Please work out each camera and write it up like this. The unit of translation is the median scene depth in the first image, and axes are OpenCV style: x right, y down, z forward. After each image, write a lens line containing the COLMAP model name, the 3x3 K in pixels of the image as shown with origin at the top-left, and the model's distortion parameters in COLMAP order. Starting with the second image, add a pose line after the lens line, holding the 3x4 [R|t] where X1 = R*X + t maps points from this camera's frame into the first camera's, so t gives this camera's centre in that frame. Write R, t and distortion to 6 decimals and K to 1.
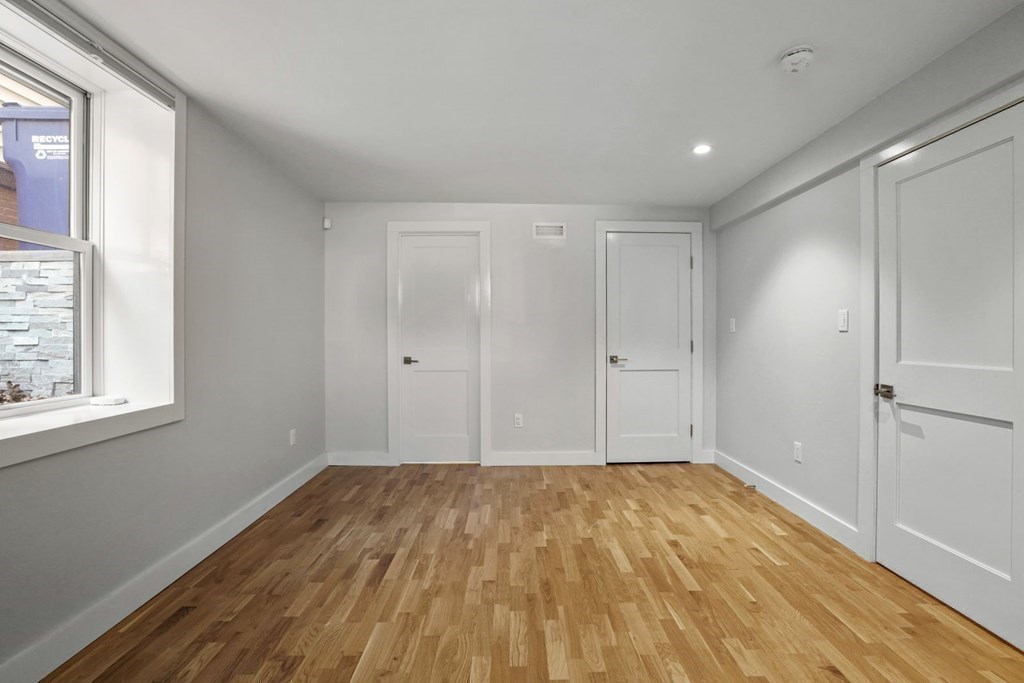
lens RADIAL K [[490.6, 0, 513.3], [0, 490.6, 336.1], [0, 0, 1]] dist [-0.049598, 0.020258]
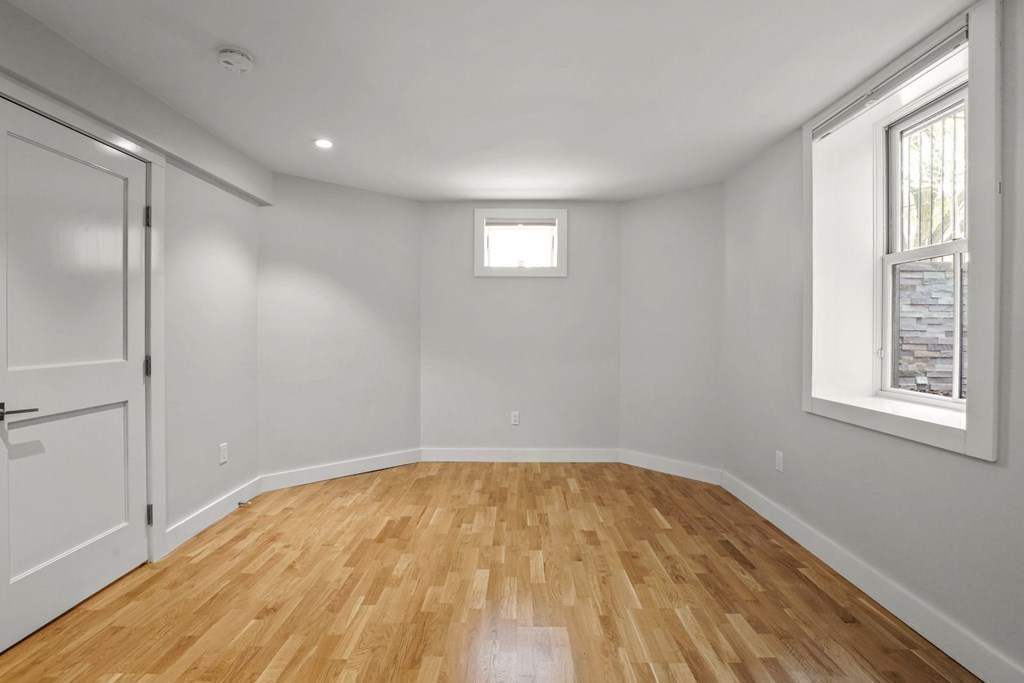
lens RADIAL K [[490.6, 0, 513.0], [0, 490.6, 337.9], [0, 0, 1]] dist [-0.049598, 0.020258]
pose [[-0.999916, -0.006373, 0.011279, -0.006606], [-0.006181, 0.999836, 0.017035, -0.014534], [-0.011386, 0.016964, -0.999791, 1.983244]]
